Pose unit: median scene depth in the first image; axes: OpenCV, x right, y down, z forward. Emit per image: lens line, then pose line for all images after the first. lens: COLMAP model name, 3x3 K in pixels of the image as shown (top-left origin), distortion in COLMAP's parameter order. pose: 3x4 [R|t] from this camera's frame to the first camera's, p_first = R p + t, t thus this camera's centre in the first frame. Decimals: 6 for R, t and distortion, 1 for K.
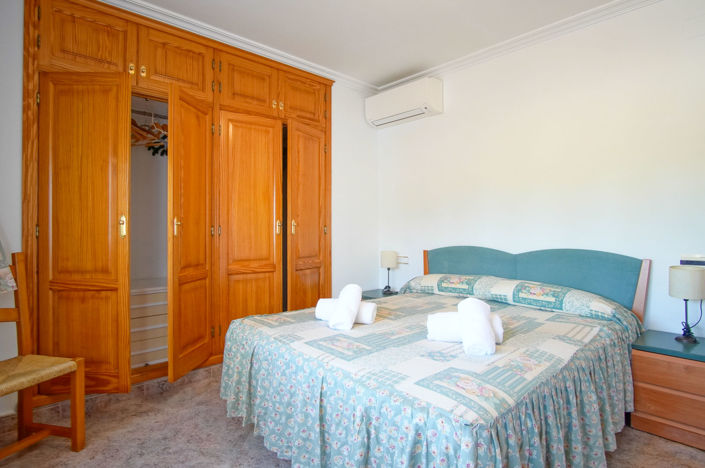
lens RADIAL K [[380.7, 0, 354.3], [0, 380.7, 230.4], [0, 0, 1]] dist [0.007596, 0.000093]
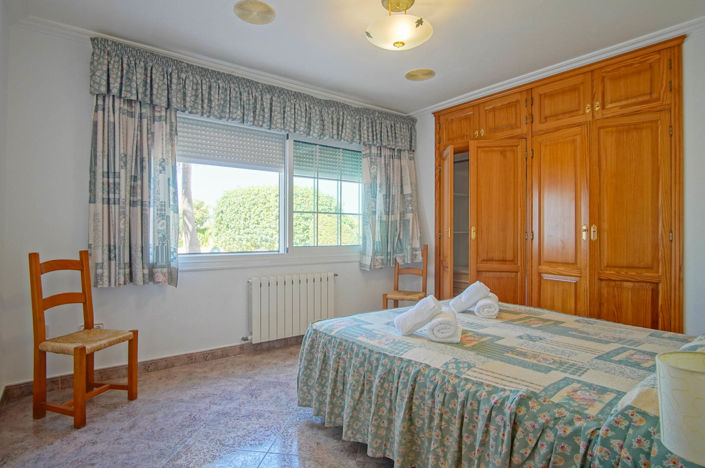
lens RADIAL K [[380.7, 0, 351.8], [0, 380.7, 231.5], [0, 0, 1]] dist [0.007596, 0.000093]
pose [[-0.070441, 0.006367, -0.997496, 0.881276], [-0.004201, 0.999969, 0.006679, -0.017493], [0.997507, 0.004661, -0.070412, 0.491757]]
